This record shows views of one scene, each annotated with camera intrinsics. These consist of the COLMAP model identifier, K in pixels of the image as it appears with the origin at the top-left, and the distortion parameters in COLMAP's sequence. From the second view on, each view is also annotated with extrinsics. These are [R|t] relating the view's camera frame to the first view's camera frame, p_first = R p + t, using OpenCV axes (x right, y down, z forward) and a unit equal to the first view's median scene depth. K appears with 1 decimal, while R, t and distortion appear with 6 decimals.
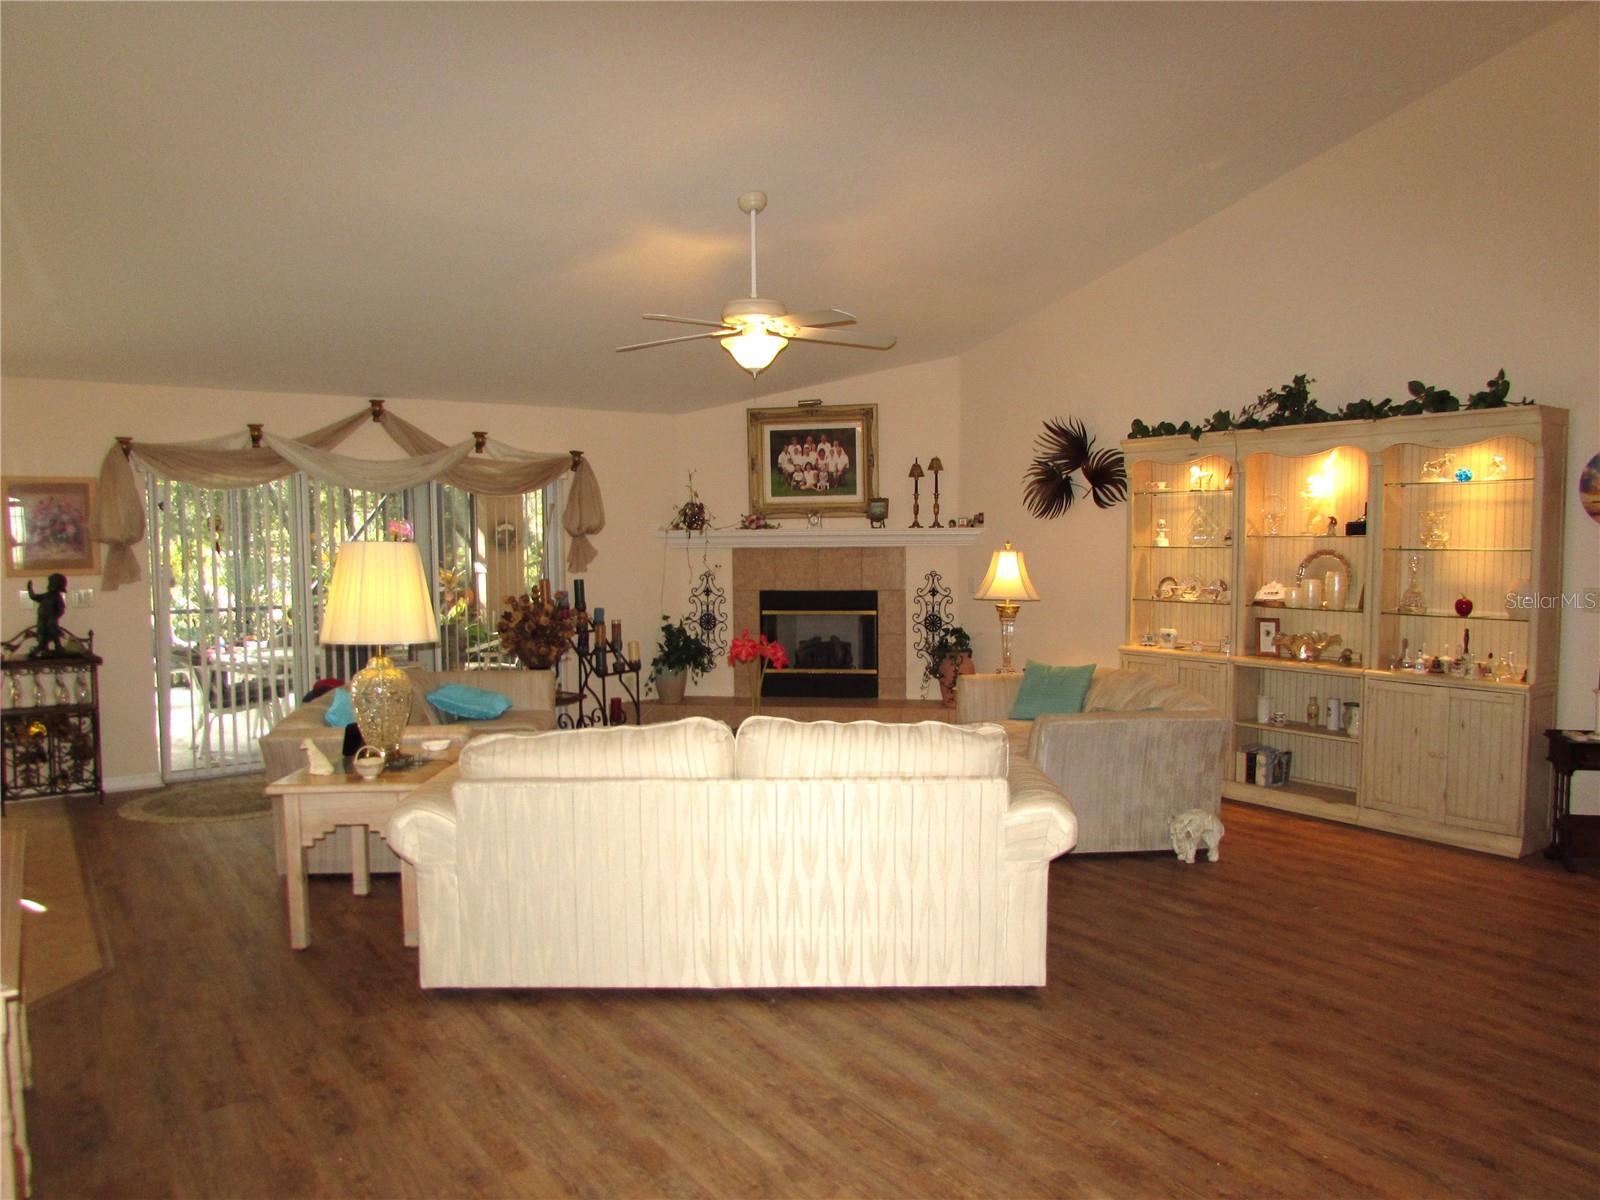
lens RADIAL K [[1134.9, 0, 802.7], [0, 1134.9, 602.4], [0, 0, 1]] dist [-0.038566, 0.020175]
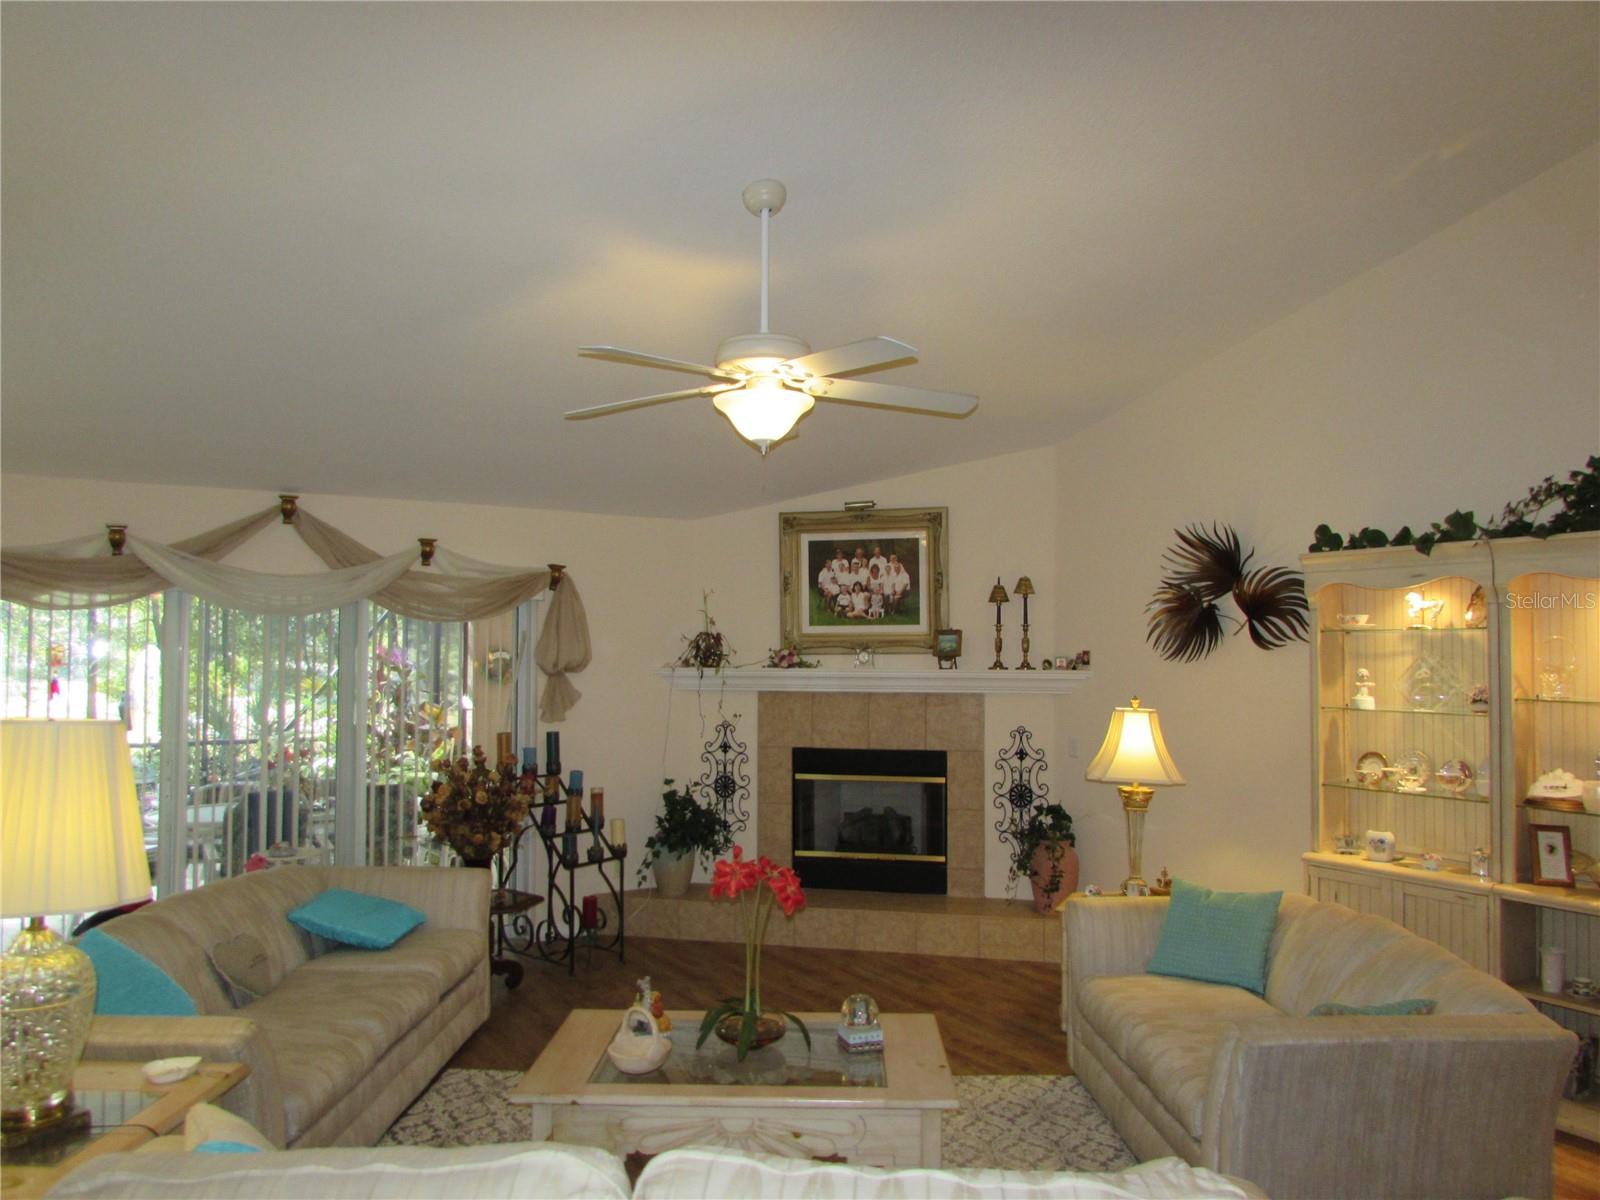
lens RADIAL K [[1134.9, 0, 799.4], [0, 1134.9, 608.9], [0, 0, 1]] dist [-0.038566, 0.020175]
pose [[0.998073, 0.010166, -0.061218, 0.014789], [-0.016095, 0.995140, -0.097148, -0.033241], [0.059933, 0.097946, 0.993385, 0.261400]]
